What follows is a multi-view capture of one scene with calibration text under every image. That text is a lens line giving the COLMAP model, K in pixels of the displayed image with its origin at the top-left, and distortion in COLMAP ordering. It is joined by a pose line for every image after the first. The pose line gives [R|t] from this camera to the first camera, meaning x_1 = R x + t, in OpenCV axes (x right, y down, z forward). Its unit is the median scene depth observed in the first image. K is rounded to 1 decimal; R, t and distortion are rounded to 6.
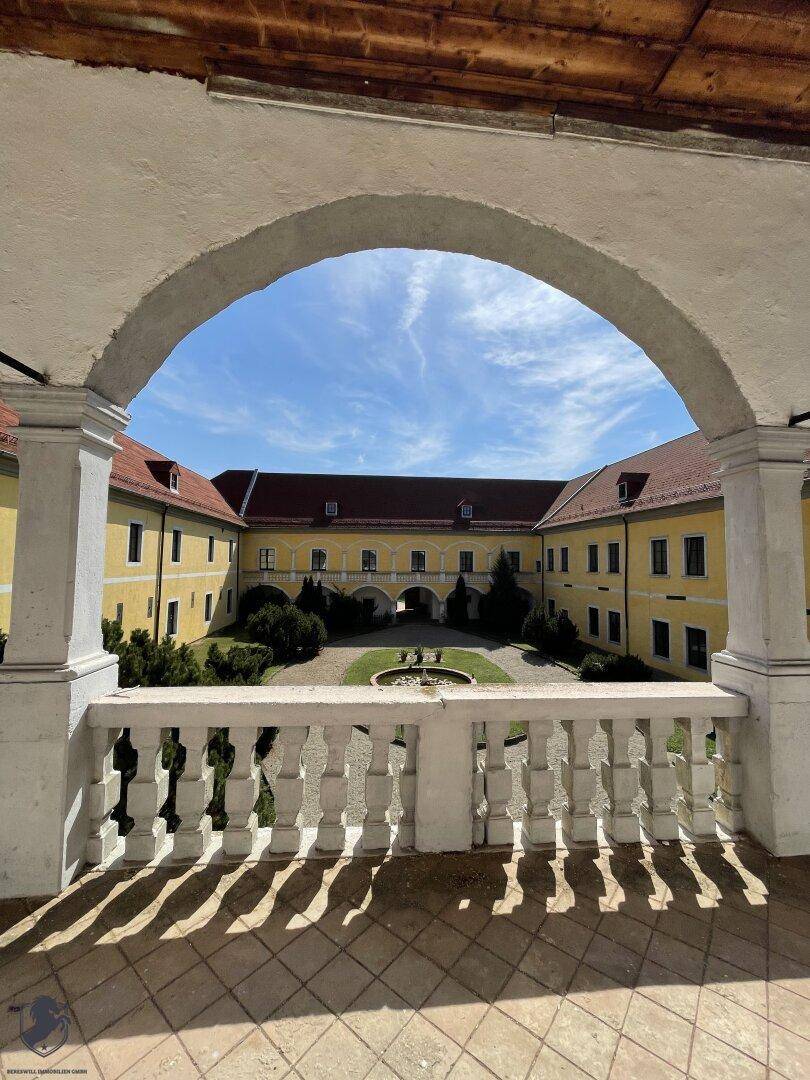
lens RADIAL K [[431.8, 0, 408.5], [0, 431.8, 554.3], [0, 0, 1]] dist [0.017163, -0.011409]
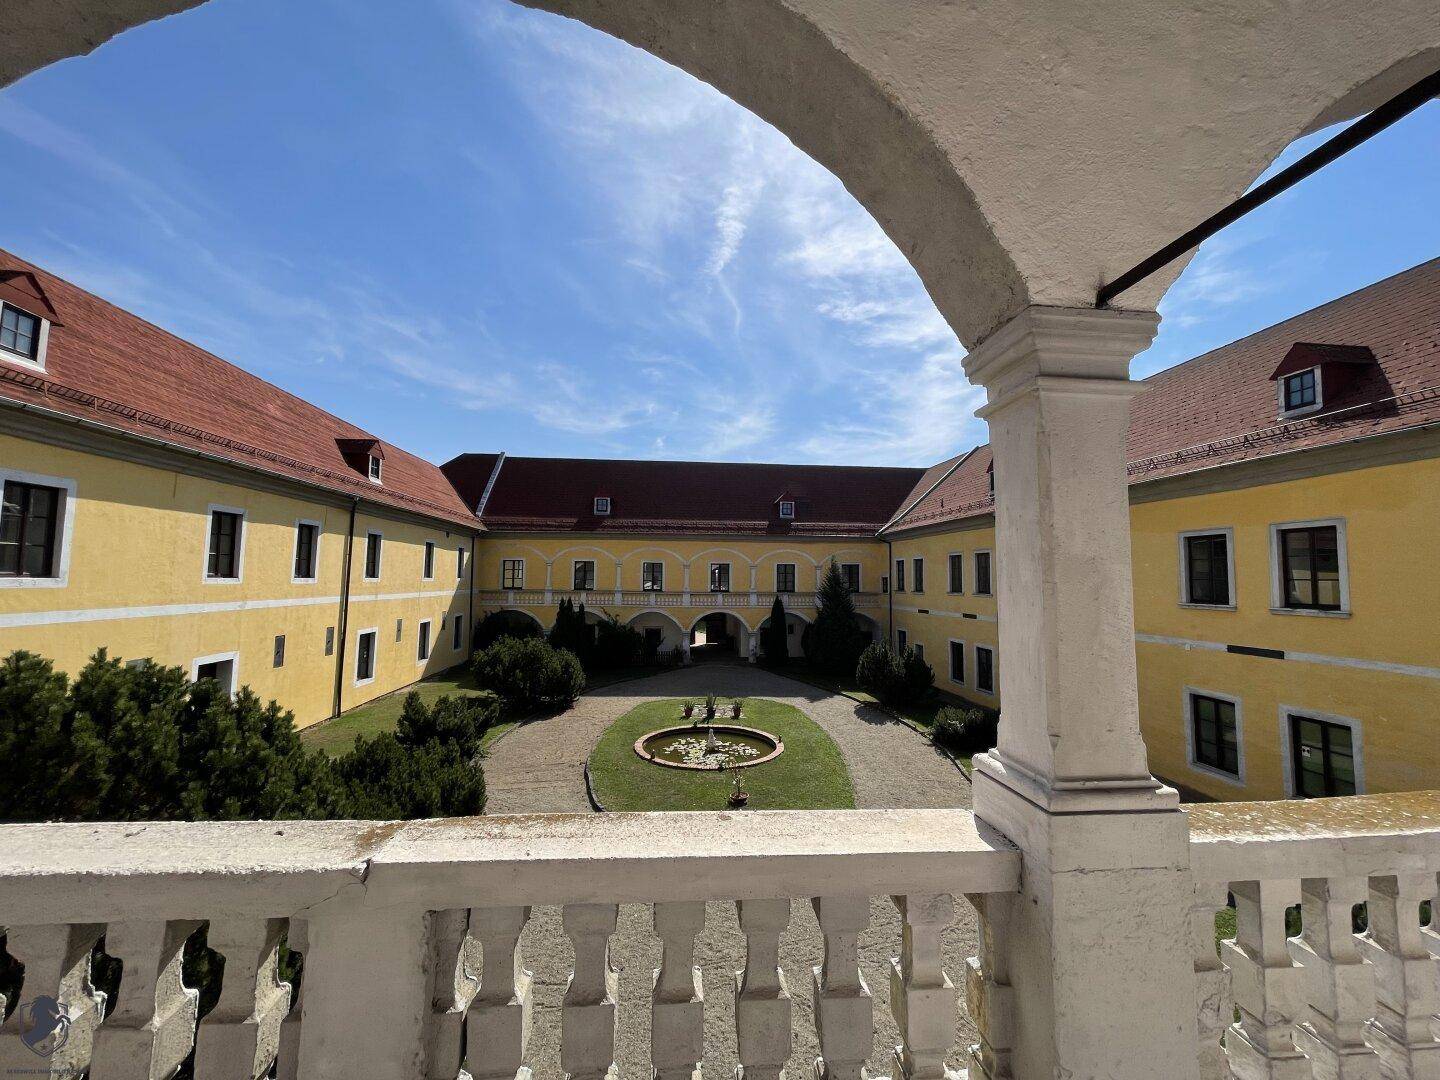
lens RADIAL K [[575.7, 0, 720.0], [0, 575.7, 540.0], [0, 0, 1]] dist [0.017163, -0.011409]
pose [[0.999989, 0.000326, -0.004656, 0.027071], [-0.000554, 0.998797, -0.049032, 0.000856], [0.004635, 0.049034, 0.998786, 0.020458]]
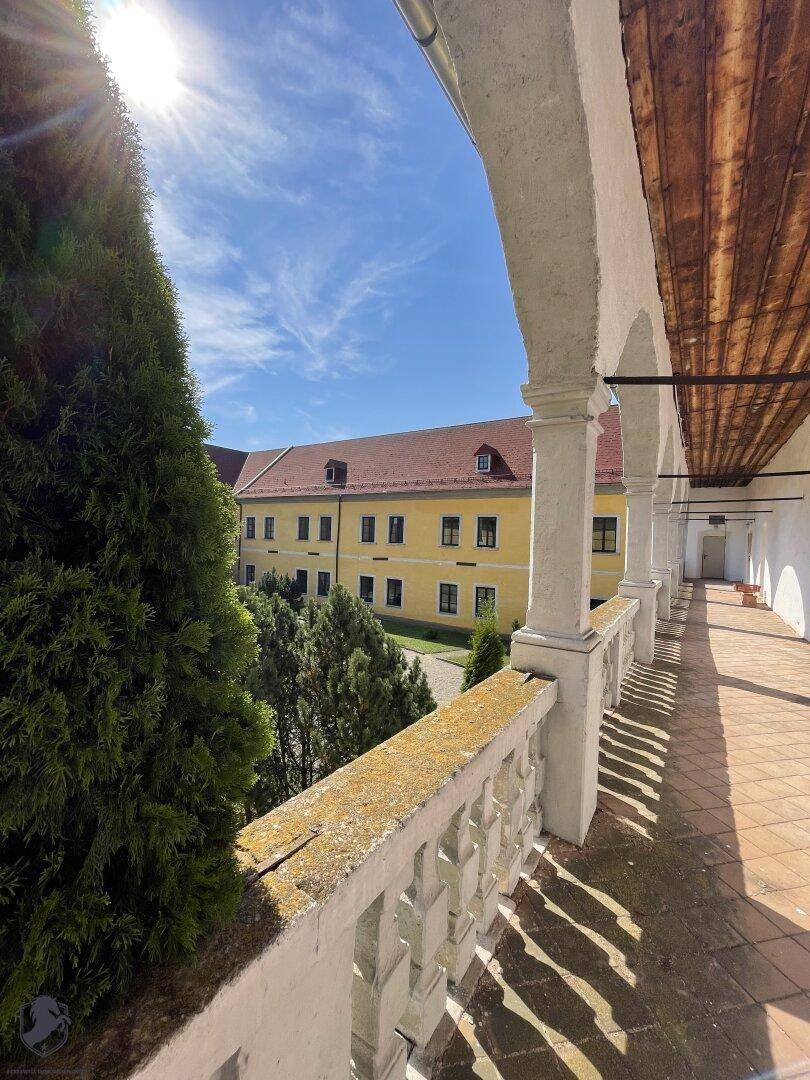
lens RADIAL K [[431.8, 0, 408.5], [0, 431.8, 554.3], [0, 0, 1]] dist [0.017163, -0.011409]
pose [[0.633902, -0.023976, 0.773042, -0.235766], [-0.037163, 0.997421, 0.061409, -0.001938], [-0.772520, -0.067656, 0.631375, 0.023800]]
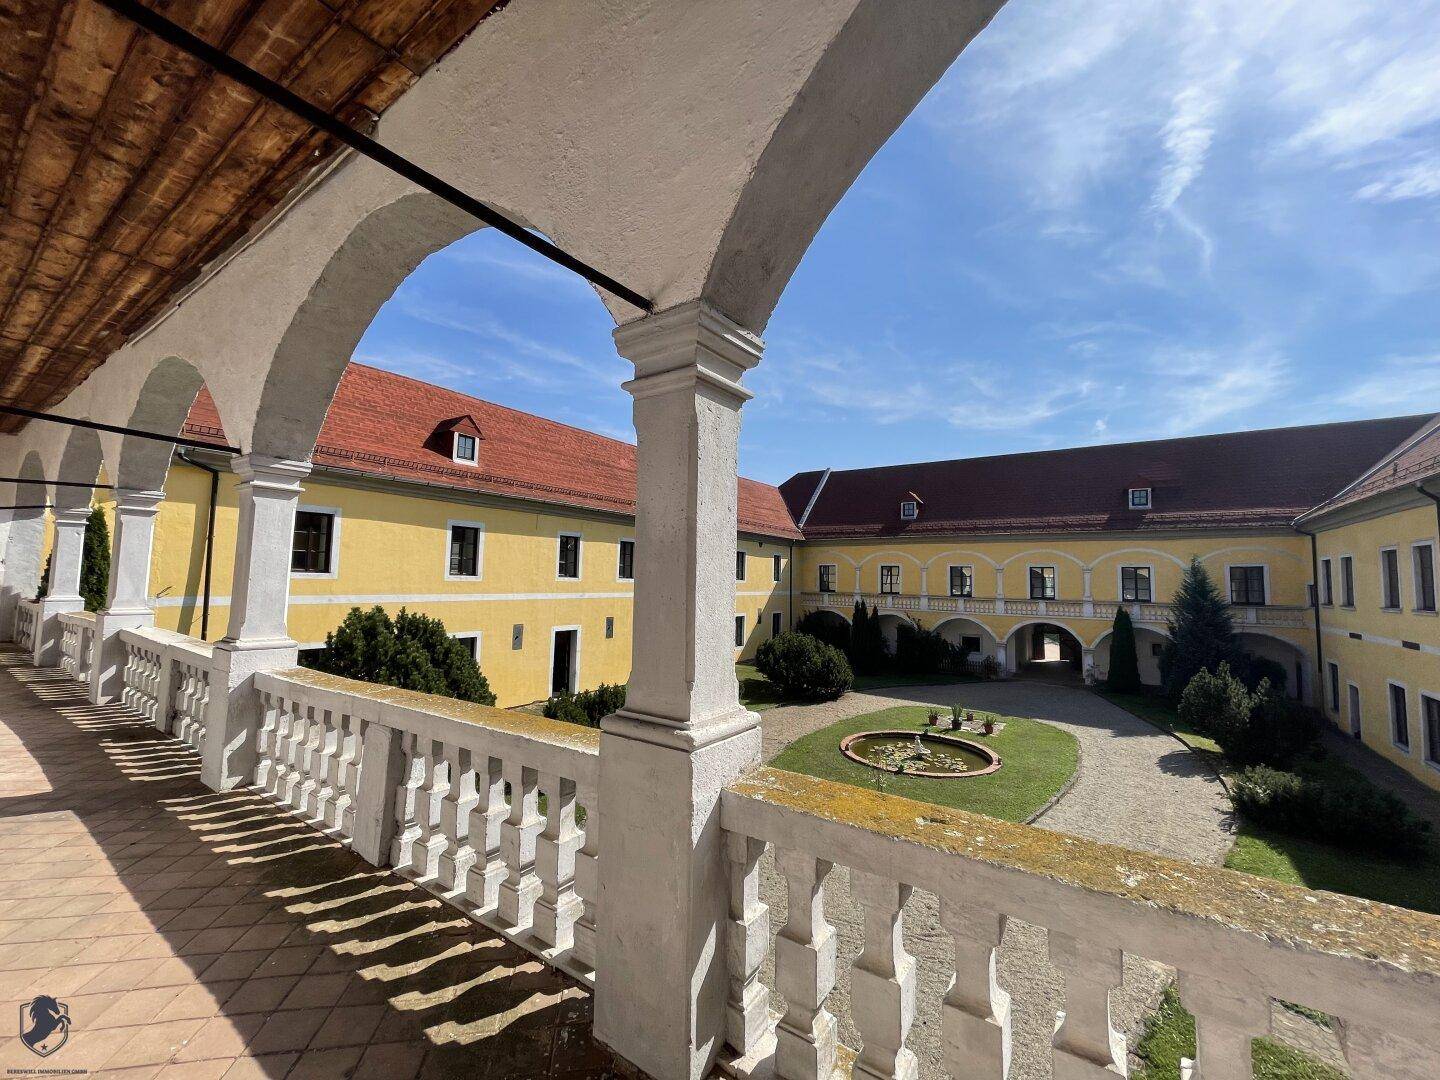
lens RADIAL K [[579.4, 0, 730.5], [0, 579.4, 532.9], [0, 0, 1]] dist [-0.003639, 0.000118]
pose [[0.768976, -0.045615, -0.637648, 0.215706], [-0.000401, 0.997417, -0.071834, 0.004347], [0.639277, 0.055494, 0.766971, 0.042123]]
